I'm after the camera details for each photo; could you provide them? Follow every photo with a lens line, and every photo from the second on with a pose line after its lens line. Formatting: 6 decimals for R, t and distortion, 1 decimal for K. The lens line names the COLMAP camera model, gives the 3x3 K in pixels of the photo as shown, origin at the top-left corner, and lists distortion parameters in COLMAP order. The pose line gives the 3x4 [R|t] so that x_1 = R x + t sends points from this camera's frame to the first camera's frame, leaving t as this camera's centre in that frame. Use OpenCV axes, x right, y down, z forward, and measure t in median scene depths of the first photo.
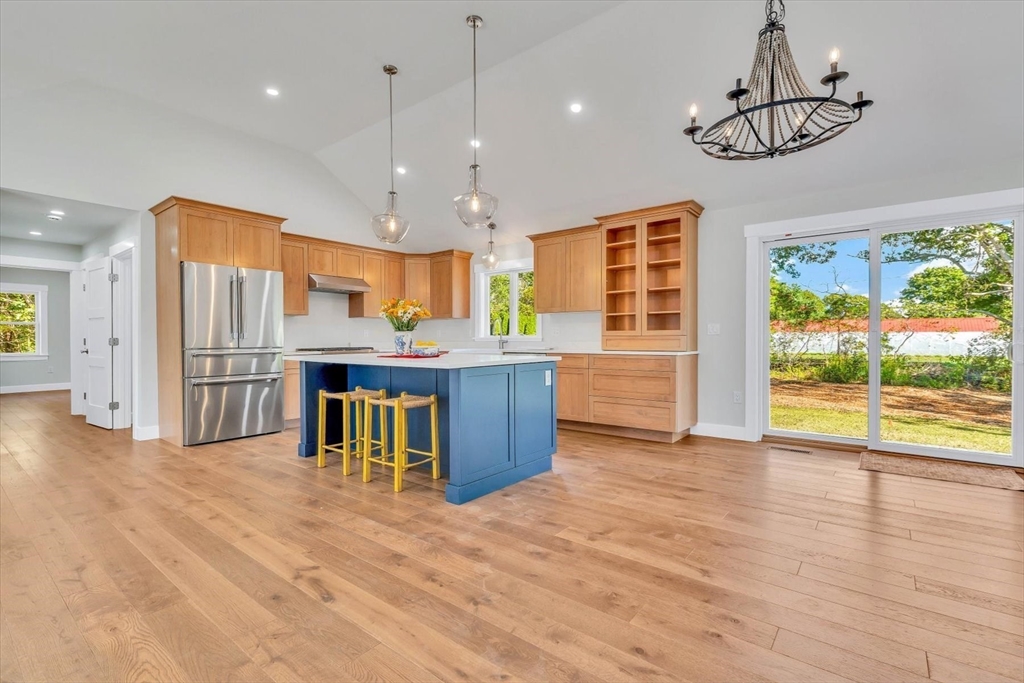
lens RADIAL K [[442.7, 0, 509.5], [0, 442.7, 345.0], [0, 0, 1]] dist [-0.000019, -0.000123]
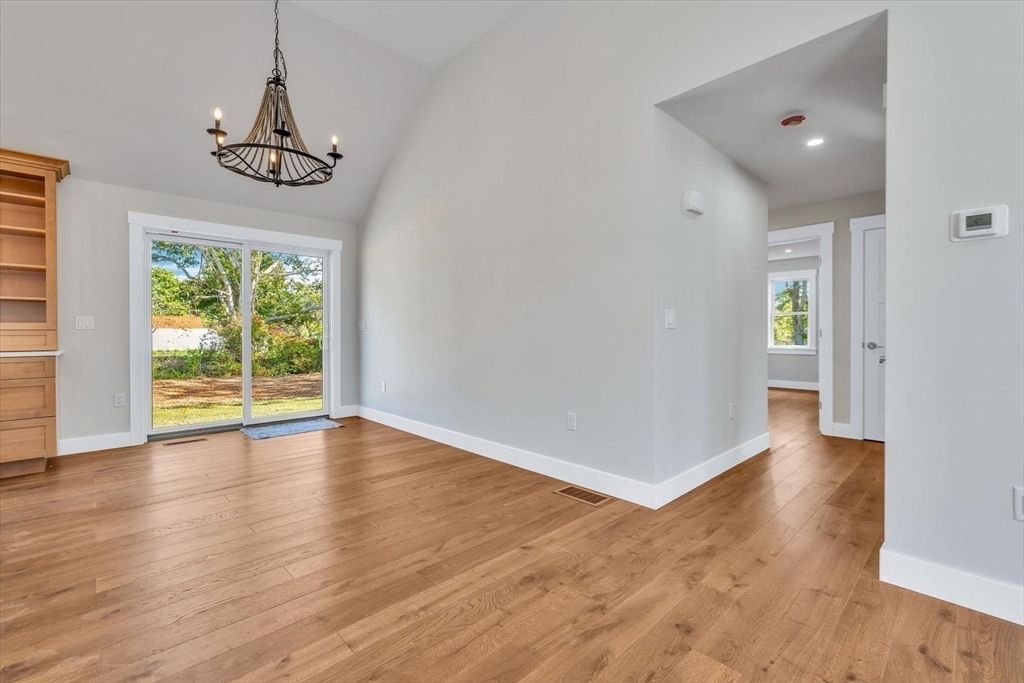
lens RADIAL K [[447.1, 0, 511.3], [0, 447.1, 337.9], [0, 0, 1]] dist [0.000765, 0.000217]
pose [[0.154399, -0.008892, 0.987969, -0.532811], [0.015741, 0.999855, 0.006539, -0.000876], [-0.987883, 0.014542, 0.154516, 0.169413]]
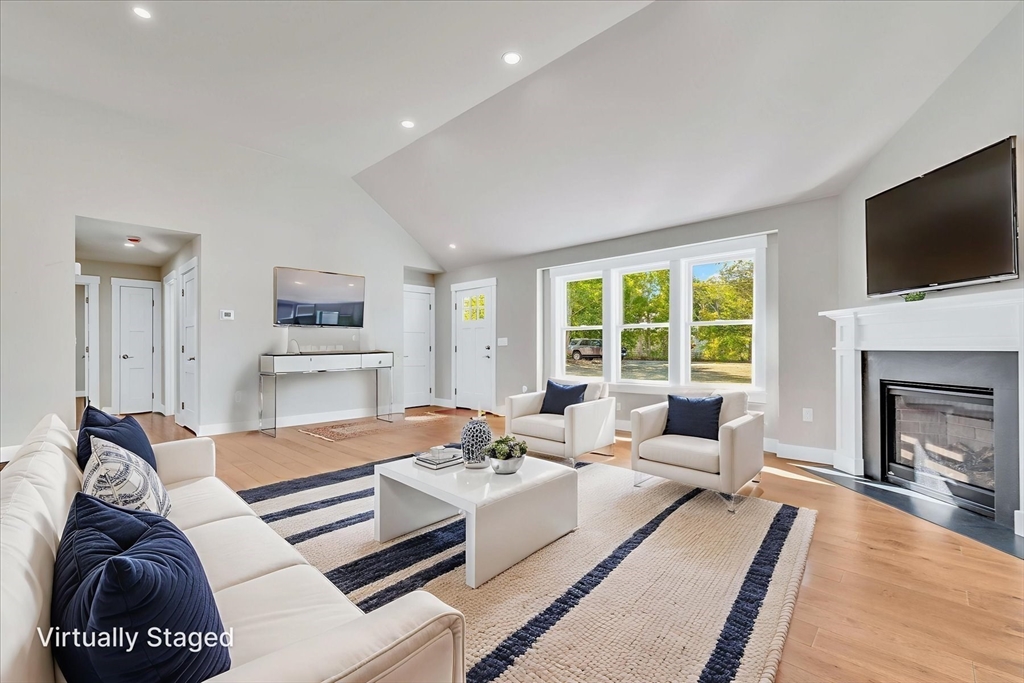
lens RADIAL K [[442.7, 0, 509.5], [0, 442.7, 345.0], [0, 0, 1]] dist [-0.000019, -0.000123]
pose [[-0.991699, 0.002563, 0.128556, -1.390790], [0.004088, 0.999924, 0.011600, -0.035783], [-0.128517, 0.012030, -0.991634, 1.534409]]
